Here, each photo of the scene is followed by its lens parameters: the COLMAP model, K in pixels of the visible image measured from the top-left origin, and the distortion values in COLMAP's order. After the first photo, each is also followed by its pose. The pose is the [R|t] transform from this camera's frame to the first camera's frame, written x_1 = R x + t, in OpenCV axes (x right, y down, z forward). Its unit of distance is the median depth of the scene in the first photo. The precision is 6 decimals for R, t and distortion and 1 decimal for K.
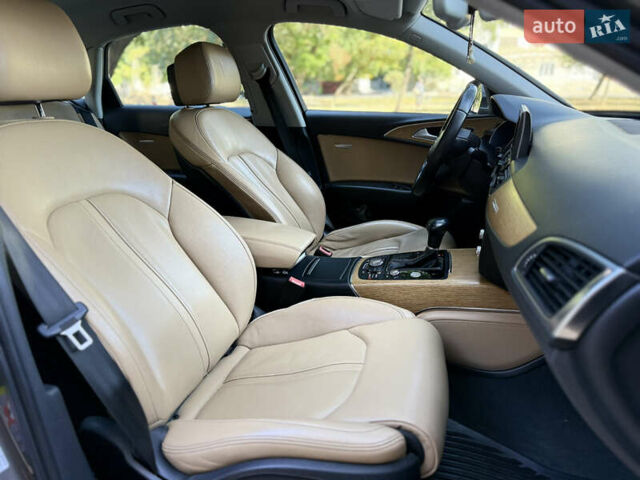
lens RADIAL K [[458.6, 0, 320.0], [0, 458.6, 240.0], [0, 0, 1]] dist [0.069979, -0.122599]
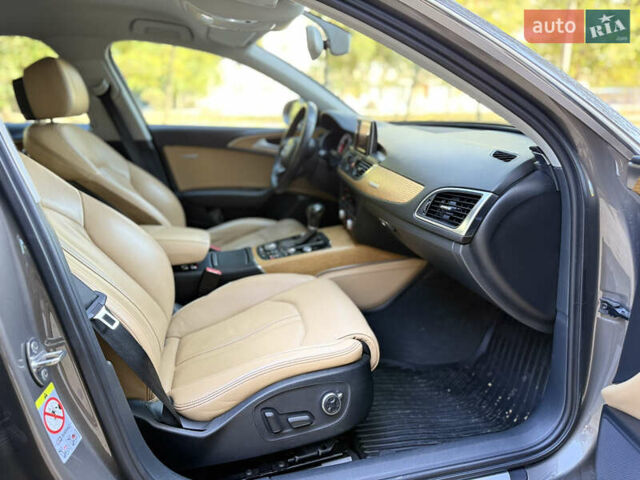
lens RADIAL K [[479.4, 0, 326.9], [0, 479.4, 236.4], [0, 0, 1]] dist [0.067609, -0.141622]
pose [[0.856678, -0.118695, 0.502010, -0.387902], [0.146383, 0.989100, -0.015939, 0.065535], [-0.494646, 0.087140, 0.864715, -0.173792]]
